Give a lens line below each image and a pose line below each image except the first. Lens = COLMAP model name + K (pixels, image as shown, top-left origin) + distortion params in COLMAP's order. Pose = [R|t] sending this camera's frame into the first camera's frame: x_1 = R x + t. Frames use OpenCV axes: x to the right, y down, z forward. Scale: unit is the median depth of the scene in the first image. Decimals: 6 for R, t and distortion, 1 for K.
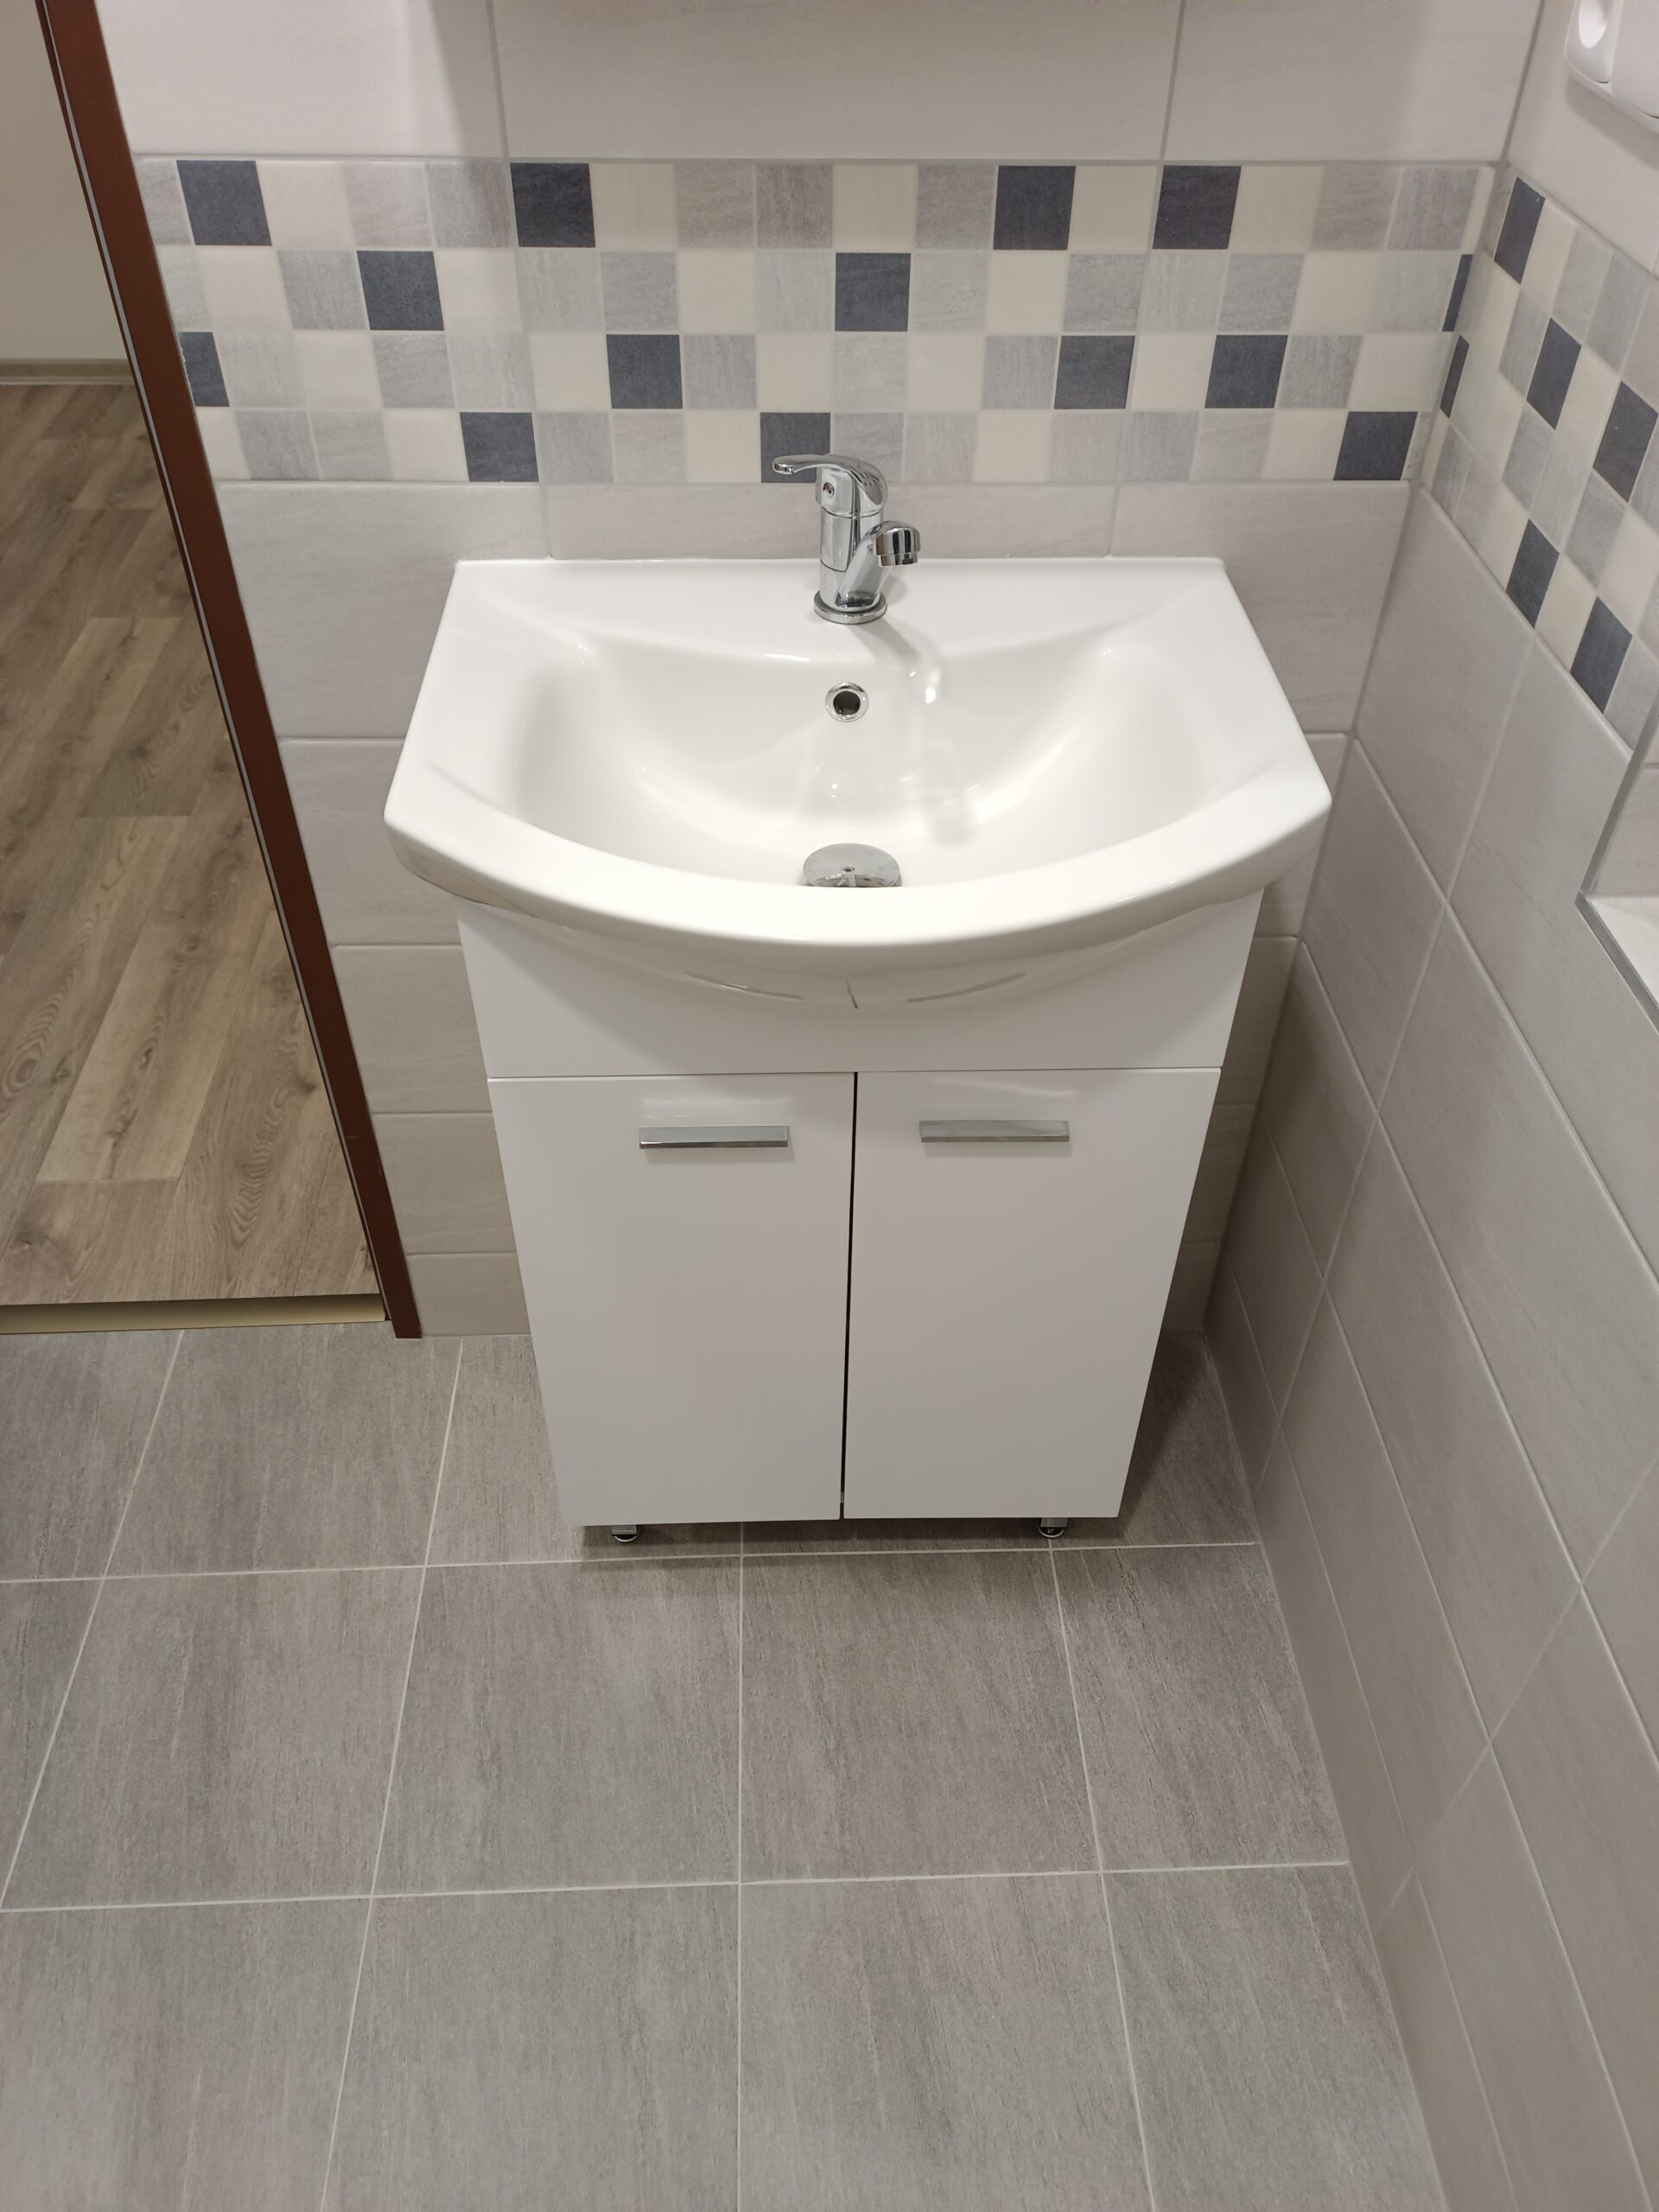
lens RADIAL K [[1620.0, 0, 829.5], [0, 1620.0, 1106.0], [0, 0, 1]] dist [0.079111, -0.098885]
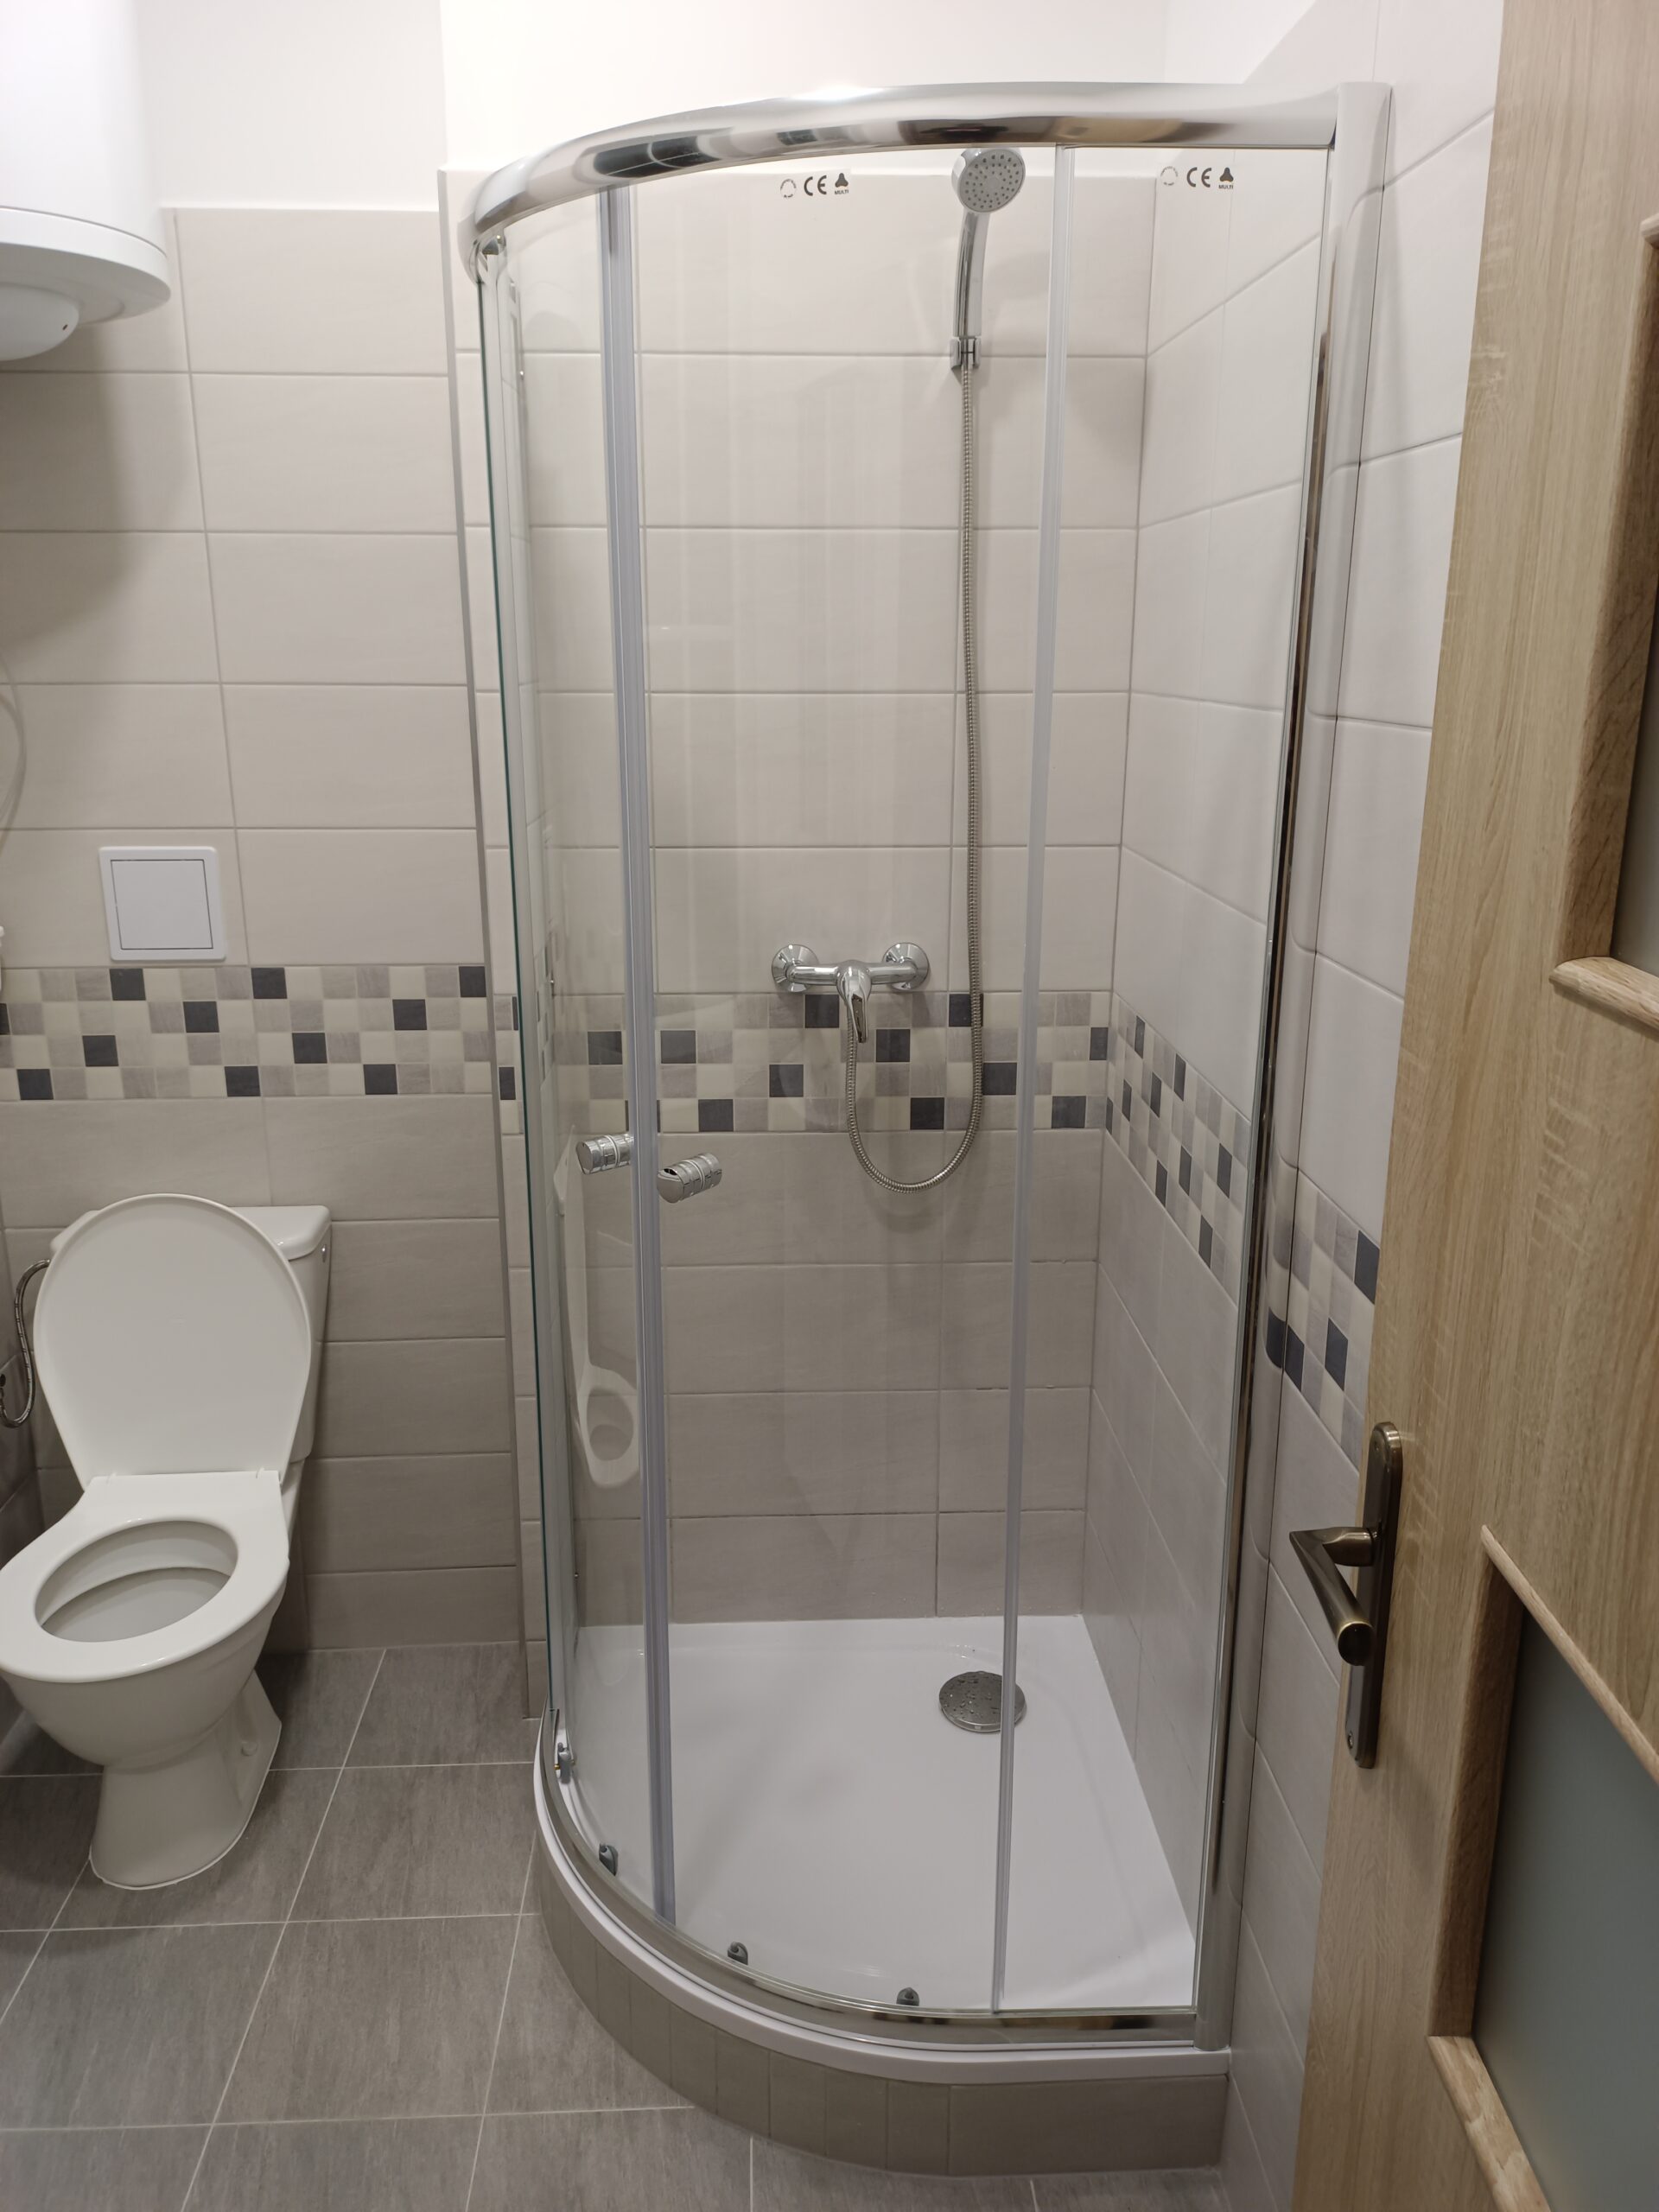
lens RADIAL K [[1620.0, 0, 829.5], [0, 1620.0, 1106.0], [0, 0, 1]] dist [0.079111, -0.098885]
pose [[0.999957, -0.004784, 0.007961, 0.558747], [0.007717, 0.904919, -0.425513, 0.548158], [-0.005168, 0.425556, 0.904917, -0.931423]]
